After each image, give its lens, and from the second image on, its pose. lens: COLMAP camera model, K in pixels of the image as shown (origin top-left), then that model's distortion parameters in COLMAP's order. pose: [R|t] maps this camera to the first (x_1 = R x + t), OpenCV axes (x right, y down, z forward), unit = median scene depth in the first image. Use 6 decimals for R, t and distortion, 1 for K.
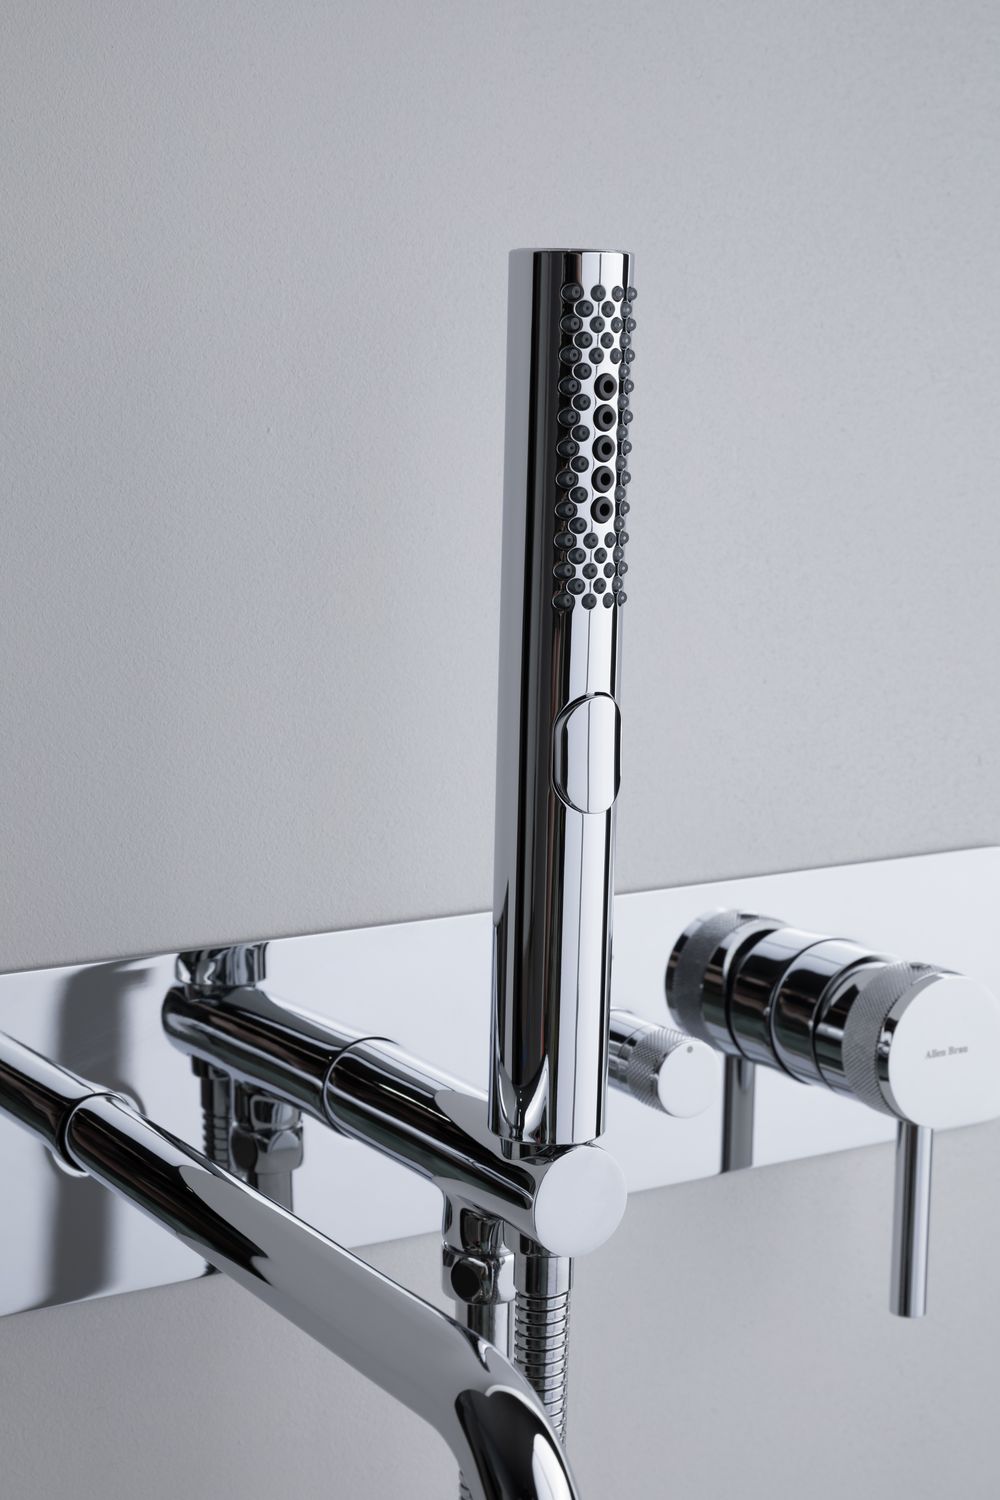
lens RADIAL K [[2632.0, 0, 502.6], [0, 2632.0, 779.1], [0, 0, 1]] dist [-0.013063, 0.004248]
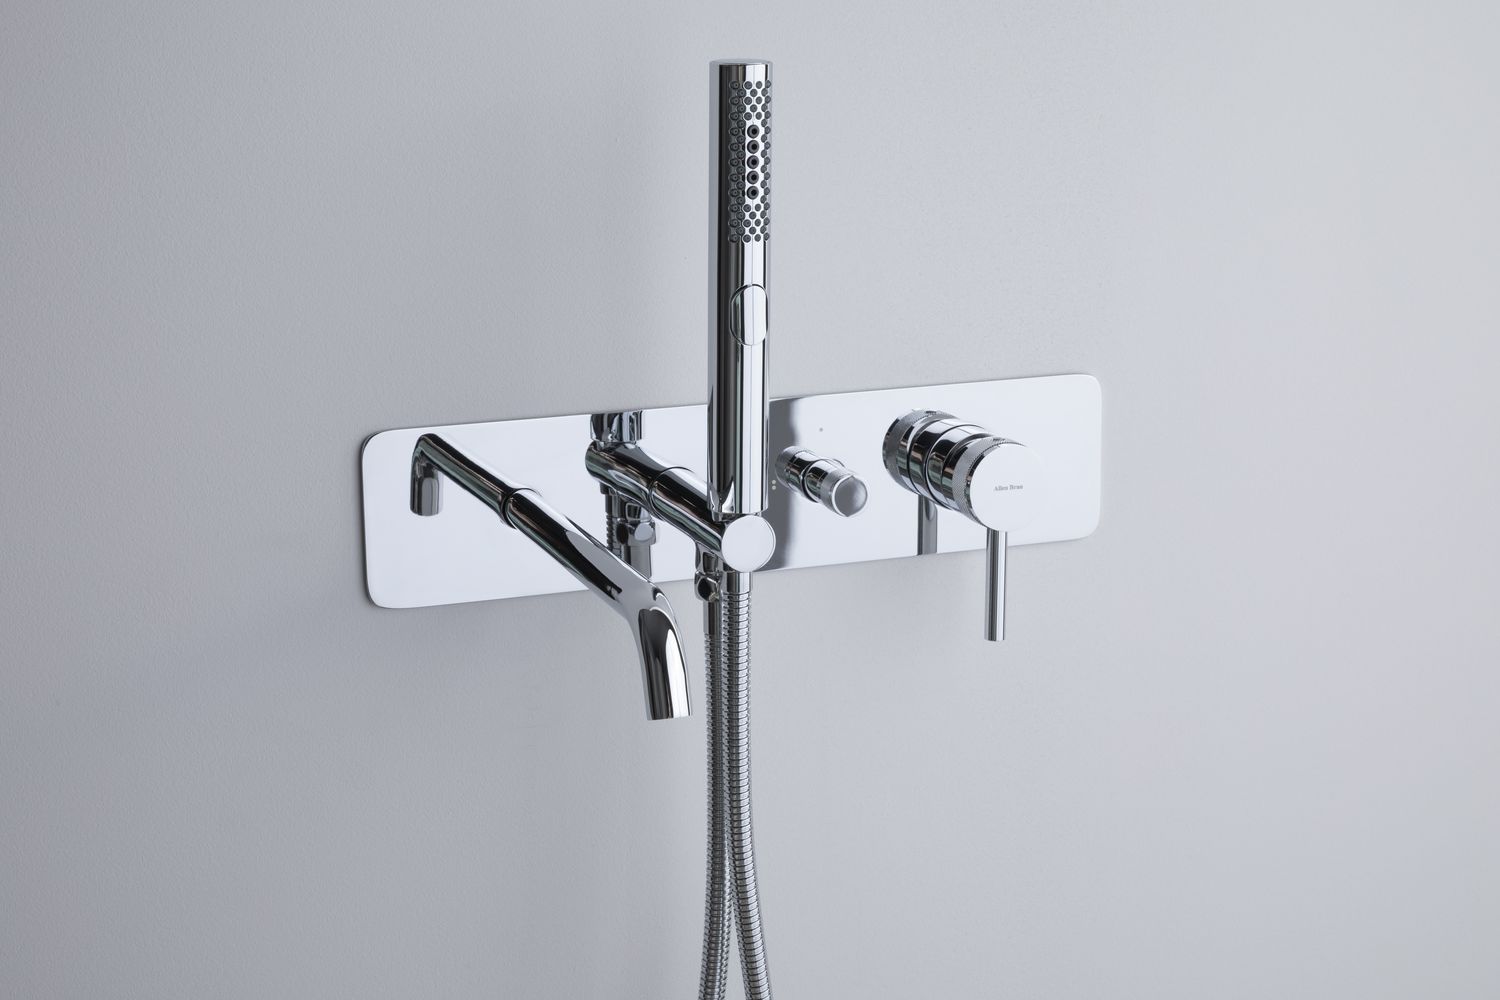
lens RADIAL K [[2913.7, 0, 750.0], [0, 2913.7, 500.0], [0, 0, 1]] dist [-0.038153, 0.087631]
pose [[0.981676, 0.027444, -0.188572, 0.366627], [-0.016544, 0.998113, 0.059134, -0.000311], [0.189839, -0.054931, 0.980277, -0.941643]]
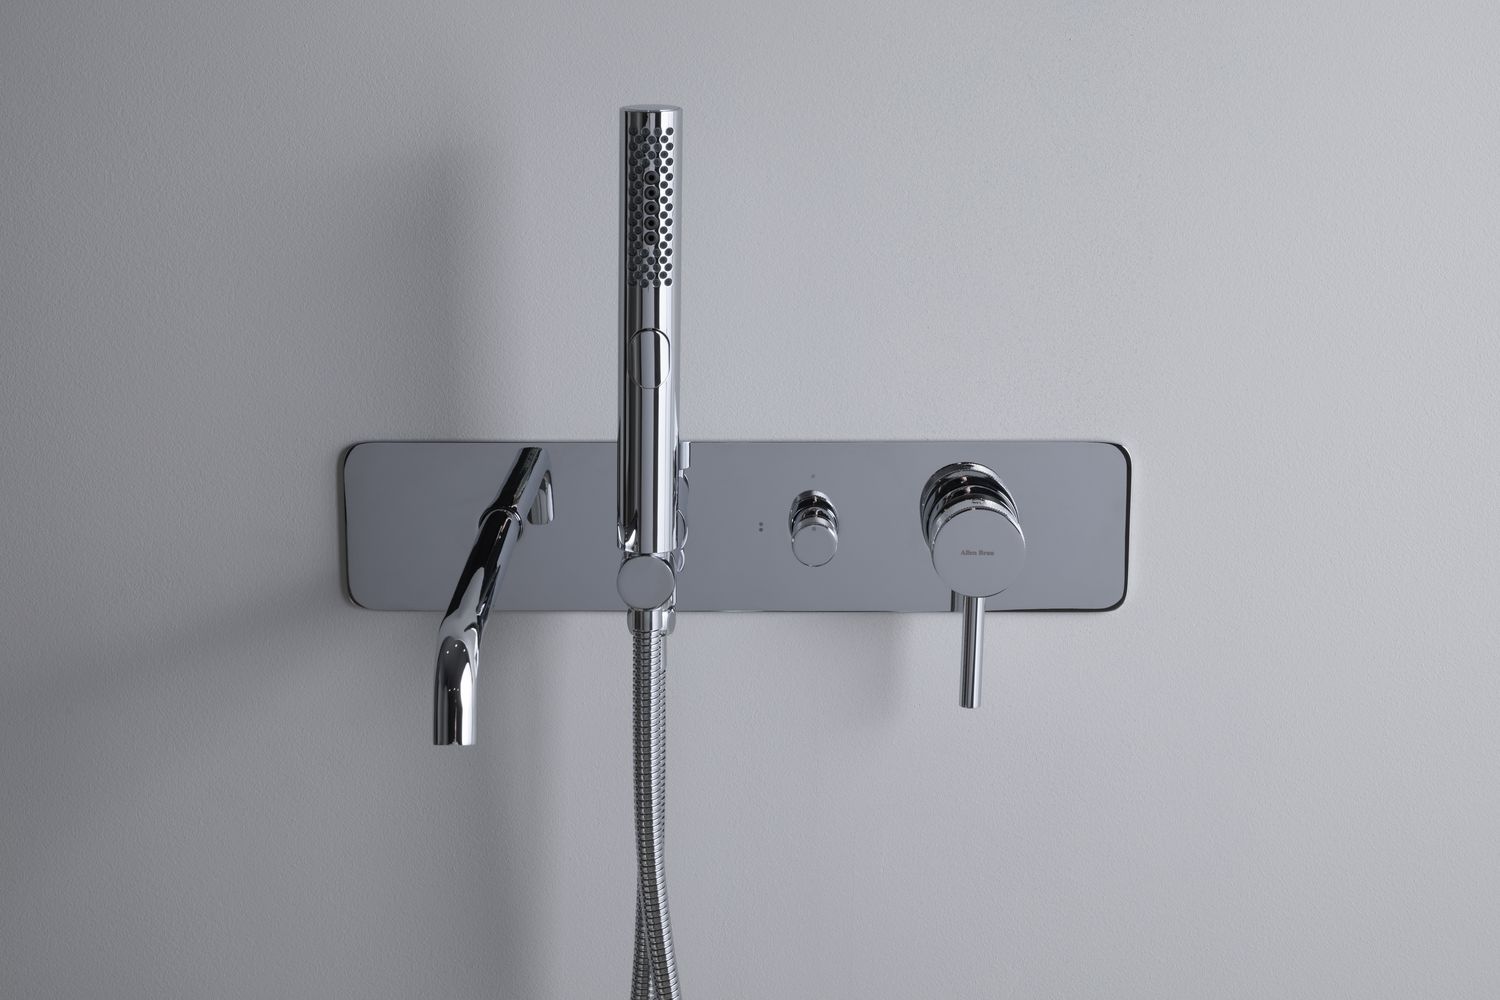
lens RADIAL K [[2913.7, 0, 750.0], [0, 2913.7, 500.0], [0, 0, 1]] dist [-0.038153, 0.087631]
pose [[0.836118, 0.115400, -0.536273, 1.057421], [-0.081417, 0.992900, 0.086721, -0.082691], [0.542473, -0.028847, 0.839578, -0.670146]]
